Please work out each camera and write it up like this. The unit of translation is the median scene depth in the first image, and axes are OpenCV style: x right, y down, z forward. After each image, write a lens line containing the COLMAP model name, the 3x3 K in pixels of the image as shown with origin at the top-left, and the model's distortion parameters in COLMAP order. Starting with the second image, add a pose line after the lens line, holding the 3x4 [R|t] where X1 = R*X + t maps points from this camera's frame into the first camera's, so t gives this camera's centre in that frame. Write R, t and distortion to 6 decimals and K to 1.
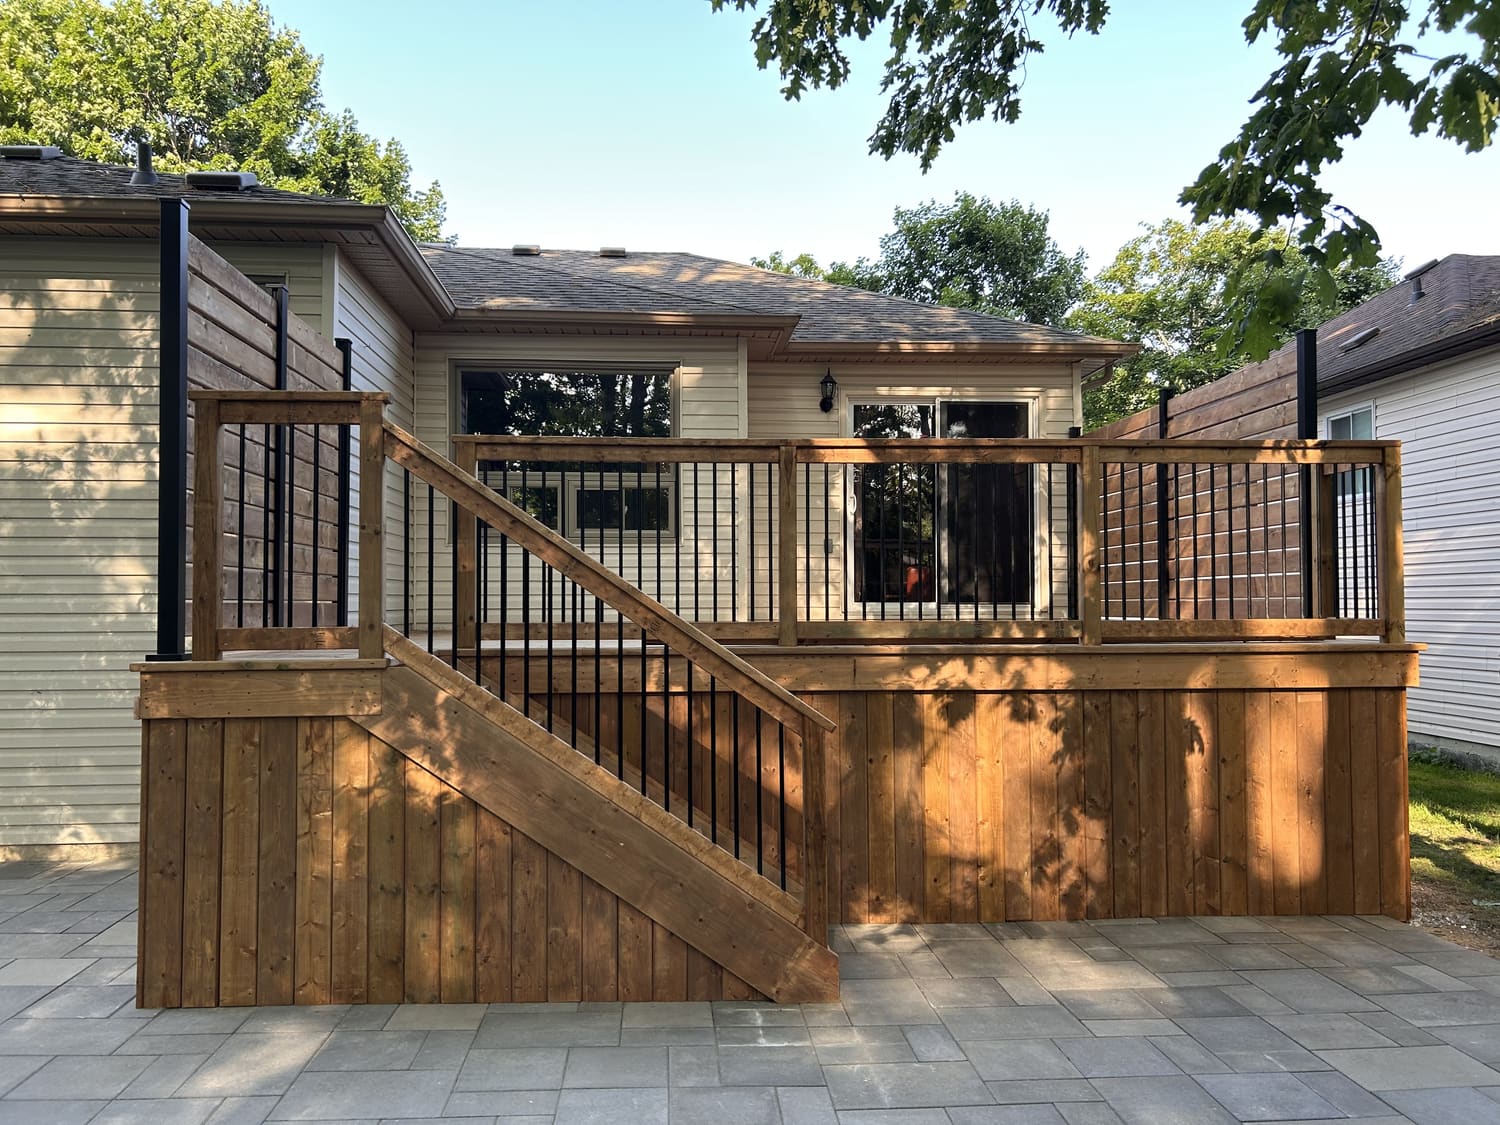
lens RADIAL K [[1125.1, 0, 750.0], [0, 1125.1, 562.5], [0, 0, 1]] dist [0.079733, -0.112583]
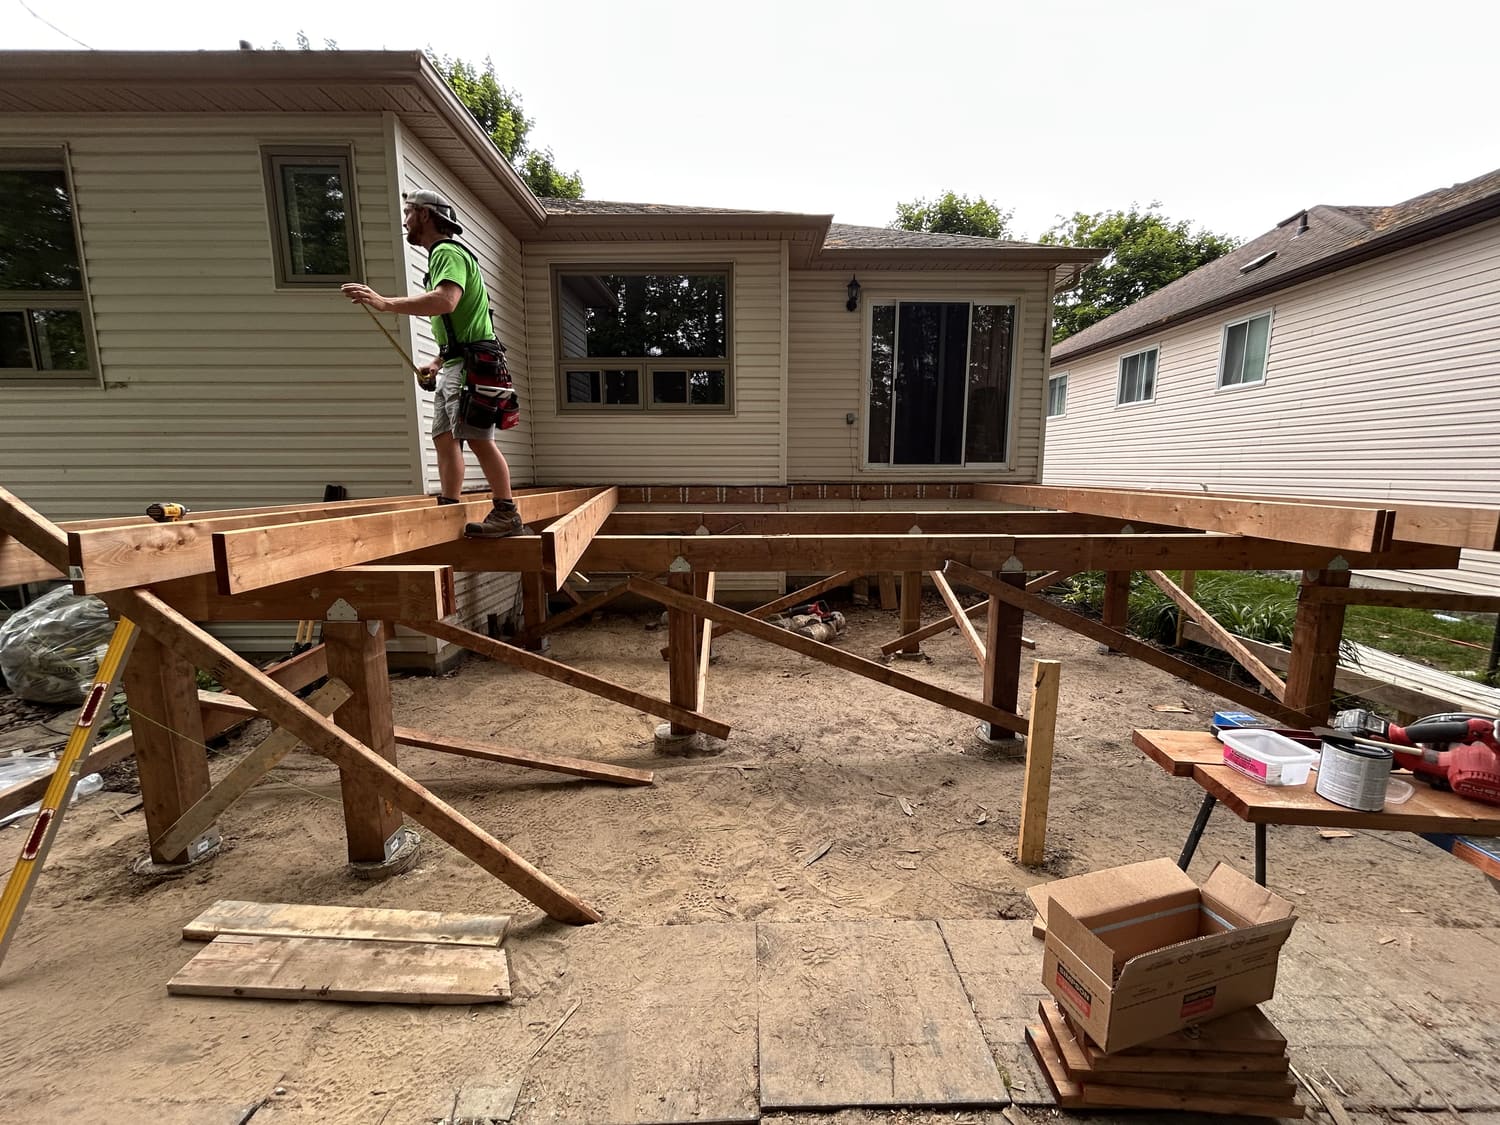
lens RADIAL K [[607.6, 0, 750.2], [0, 607.6, 567.3], [0, 0, 1]] dist [-0.000988, -0.000311]
pose [[0.996967, 0.014711, -0.076419, 0.010771], [0.000309, 0.981215, 0.192918, 0.017908], [0.077822, -0.192356, 0.978234, 0.264719]]
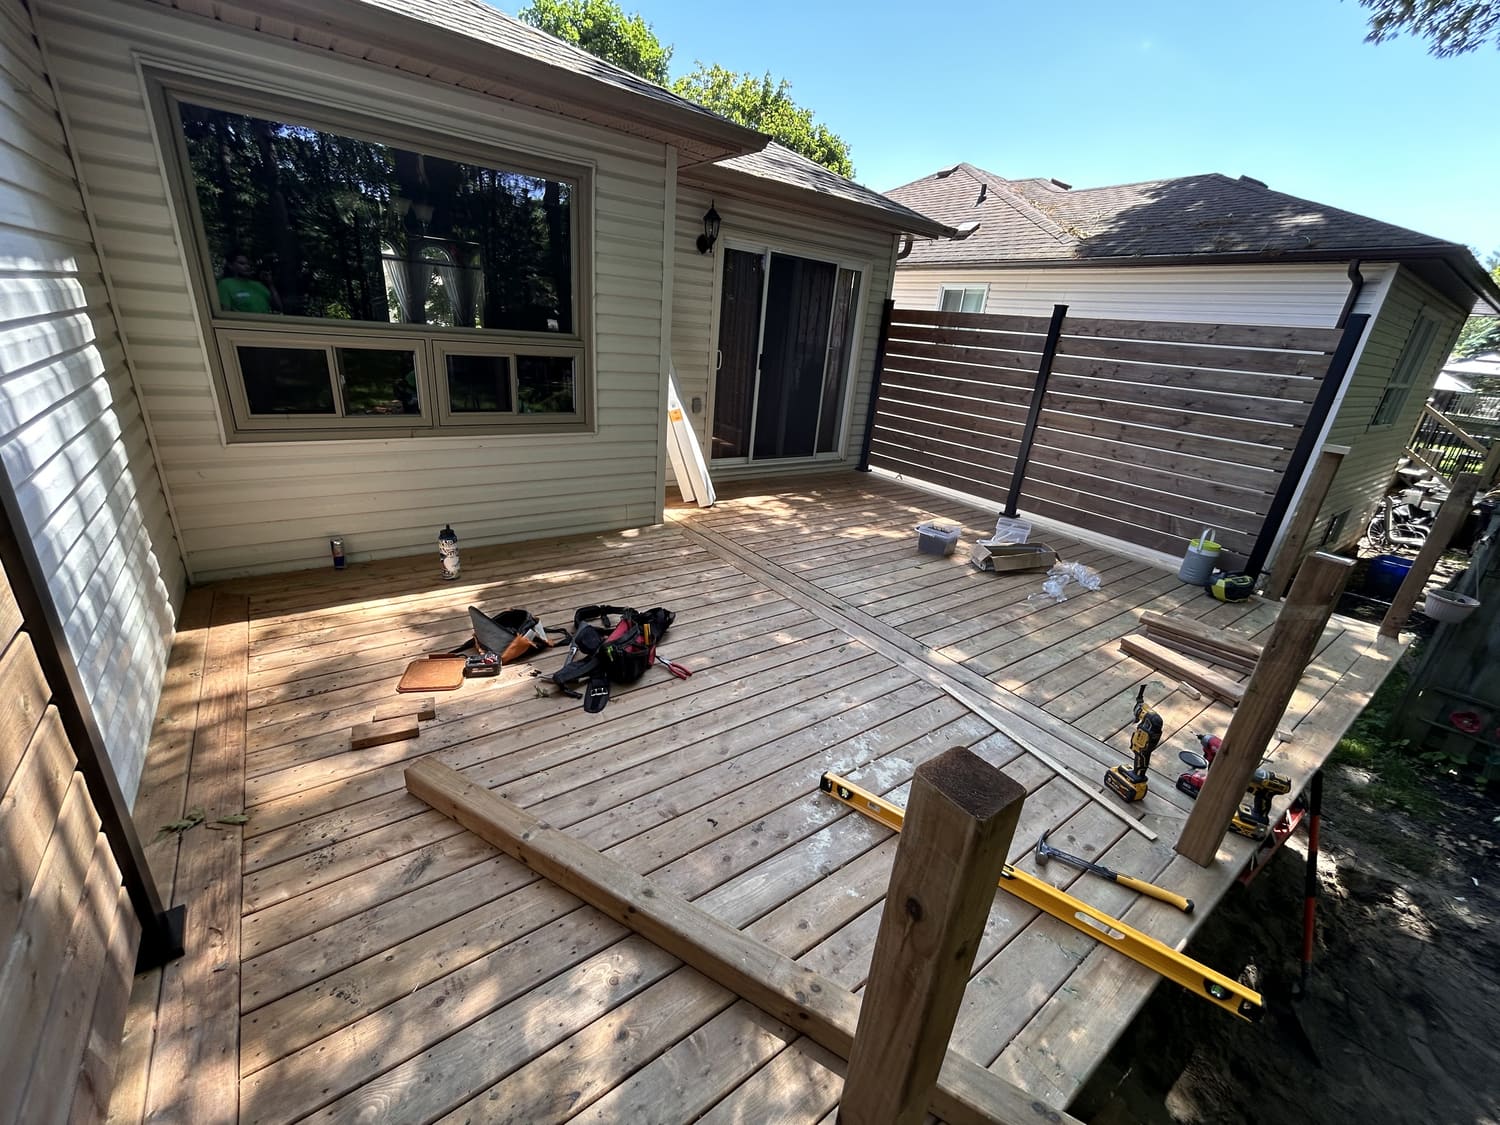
lens RADIAL K [[614.1, 0, 750.0], [0, 614.1, 562.5], [0, 0, 1]] dist [-0.001007, 0.000036]
pose [[0.841280, -0.126022, 0.525705, -0.190164], [-0.103206, 0.917123, 0.385012, -0.101178], [-0.530656, -0.378159, 0.758551, 0.520805]]
